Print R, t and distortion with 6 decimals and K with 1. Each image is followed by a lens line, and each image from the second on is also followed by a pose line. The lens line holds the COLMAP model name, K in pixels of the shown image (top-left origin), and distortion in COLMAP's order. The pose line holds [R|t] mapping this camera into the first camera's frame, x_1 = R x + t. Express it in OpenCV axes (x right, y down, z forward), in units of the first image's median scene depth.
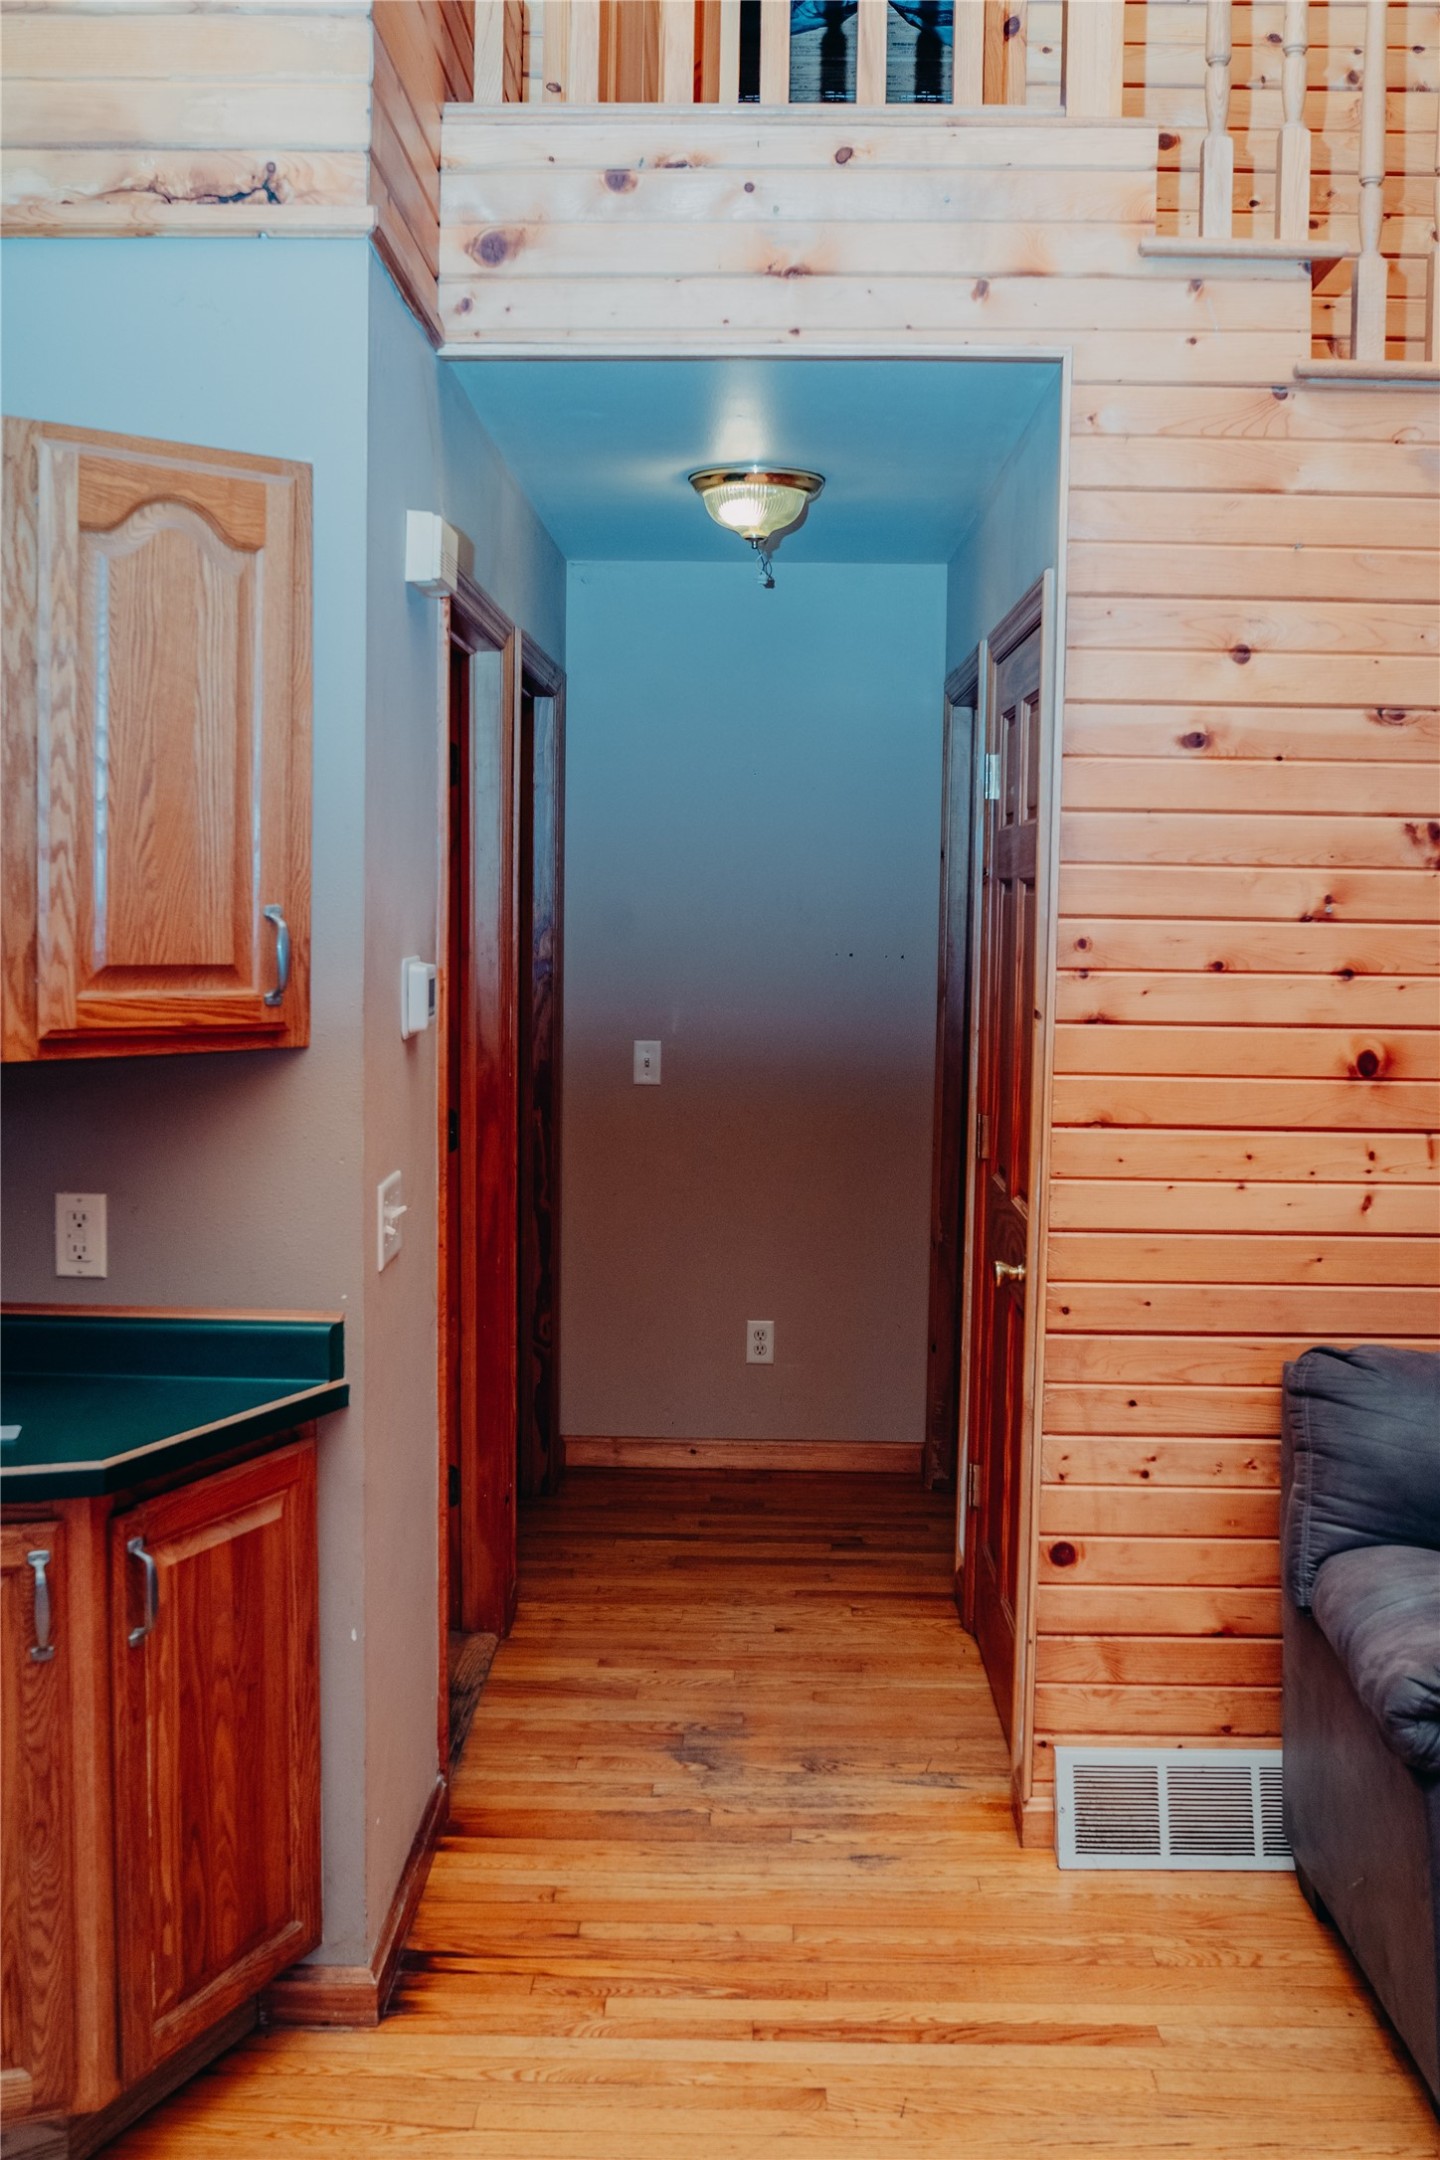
lens RADIAL K [[2068.2, 0, 720.0], [0, 2068.2, 1080.0], [0, 0, 1]] dist [-0.117228, 0.166128]
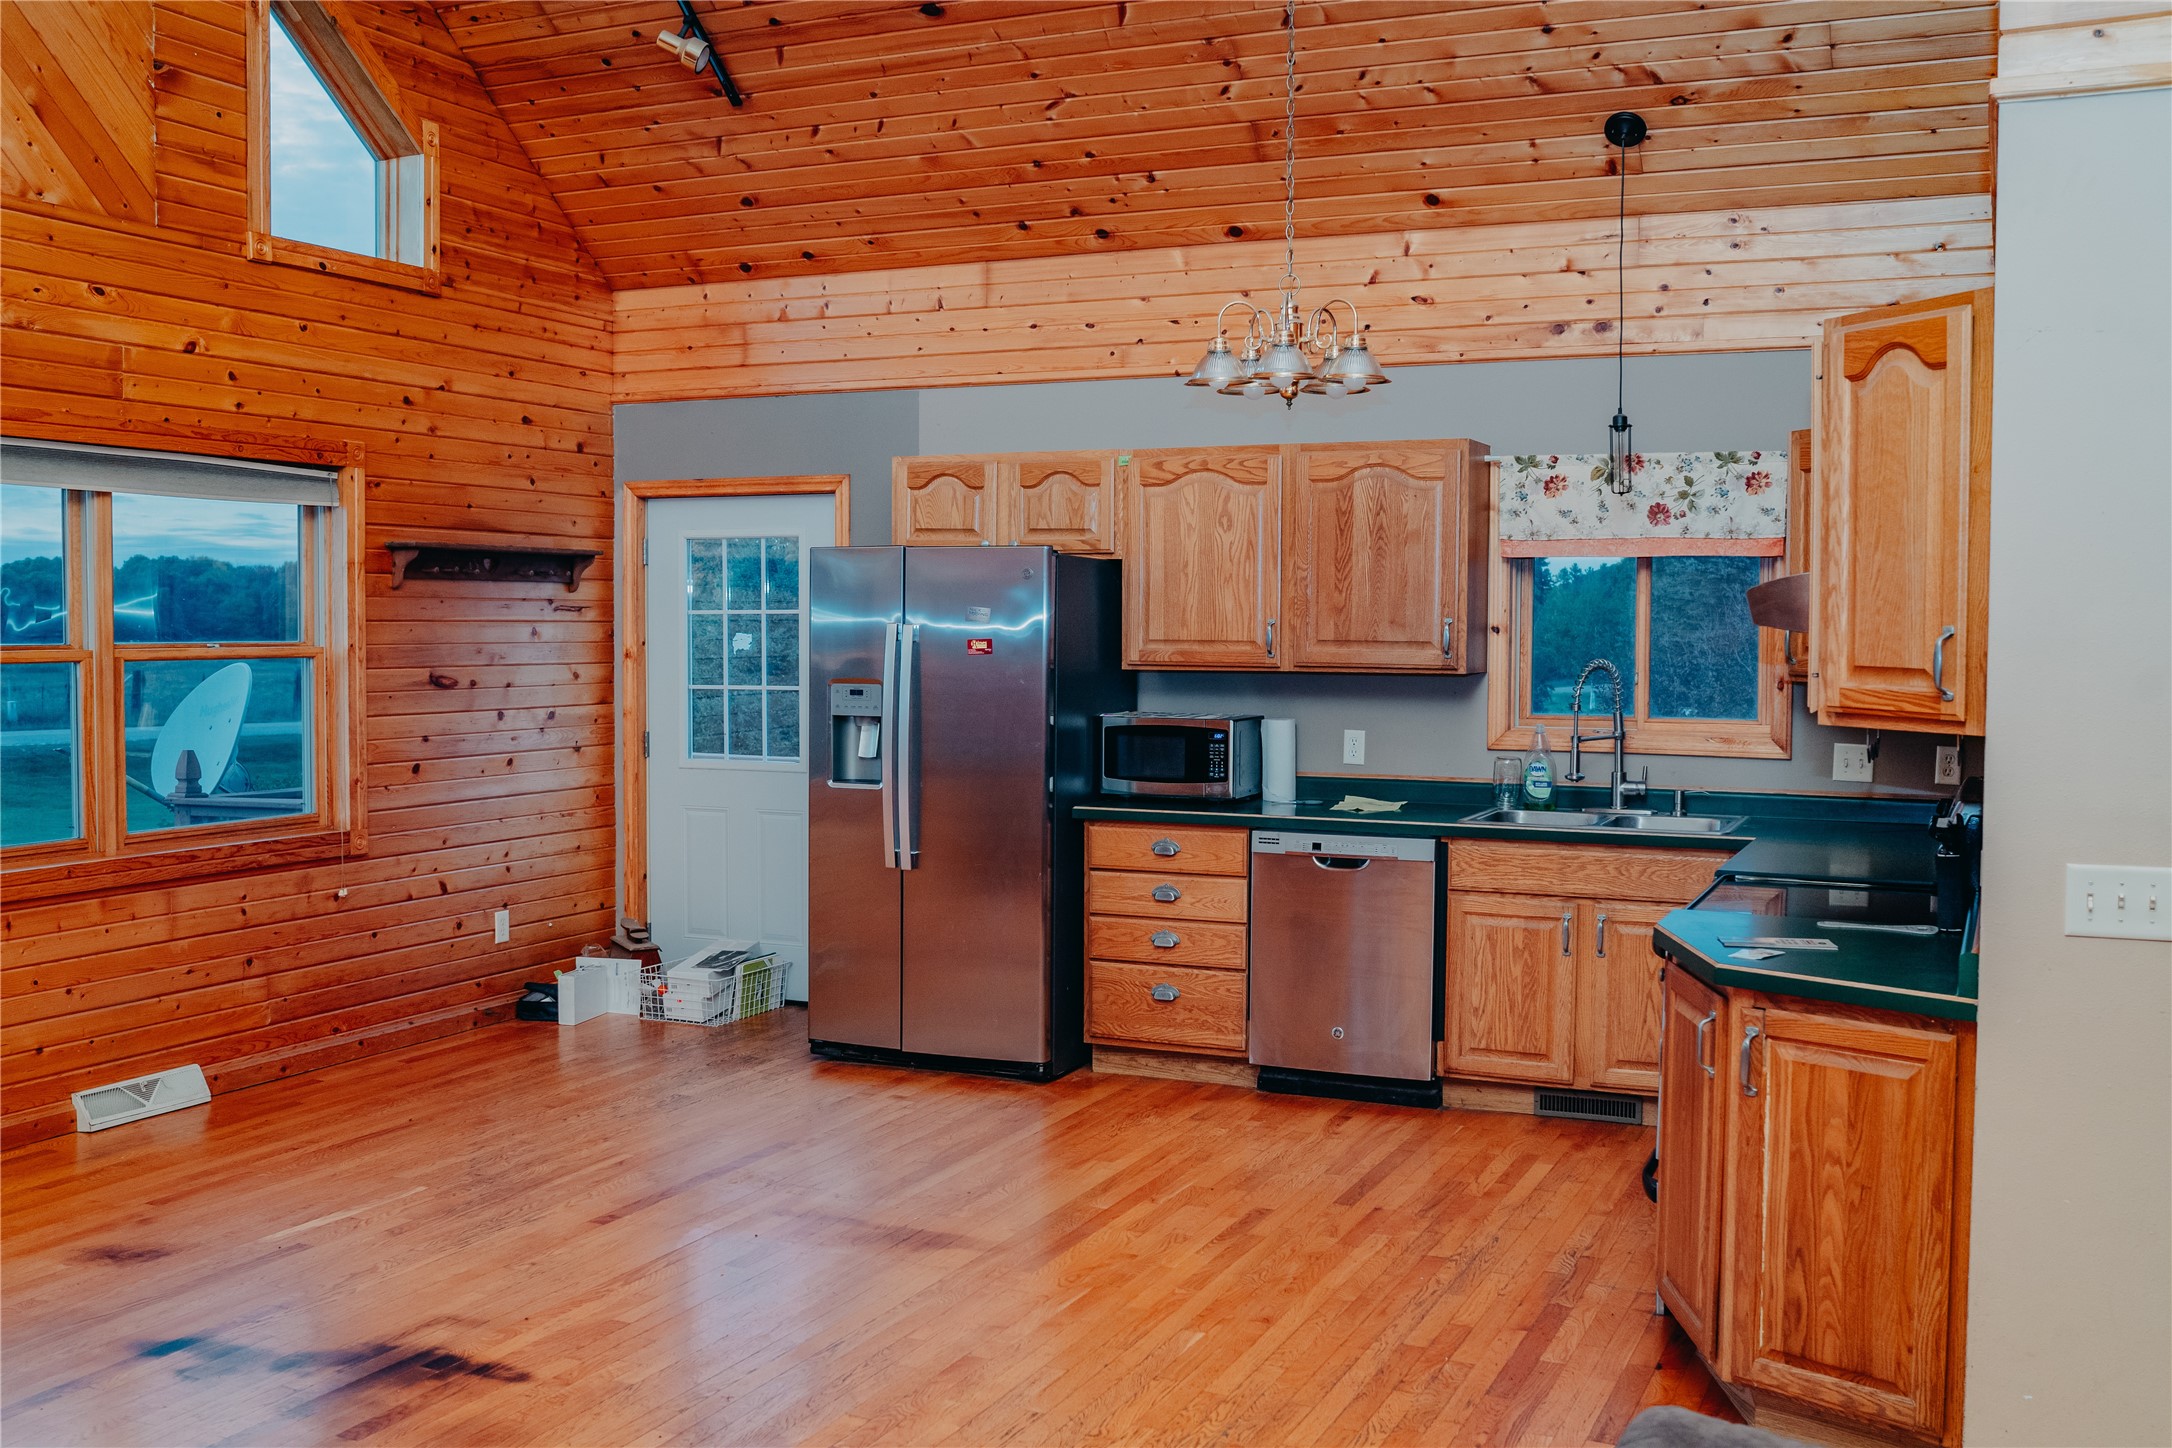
lens RADIAL K [[2079.7, 0, 1121.8], [0, 2079.7, 727.0], [0, 0, 1]] dist [-0.117228, 0.166128]
pose [[-0.374736, 0.032044, -0.926578, 1.269295], [-0.085490, 0.993950, 0.068949, -0.067912], [0.923182, 0.105051, -0.369730, 1.041929]]
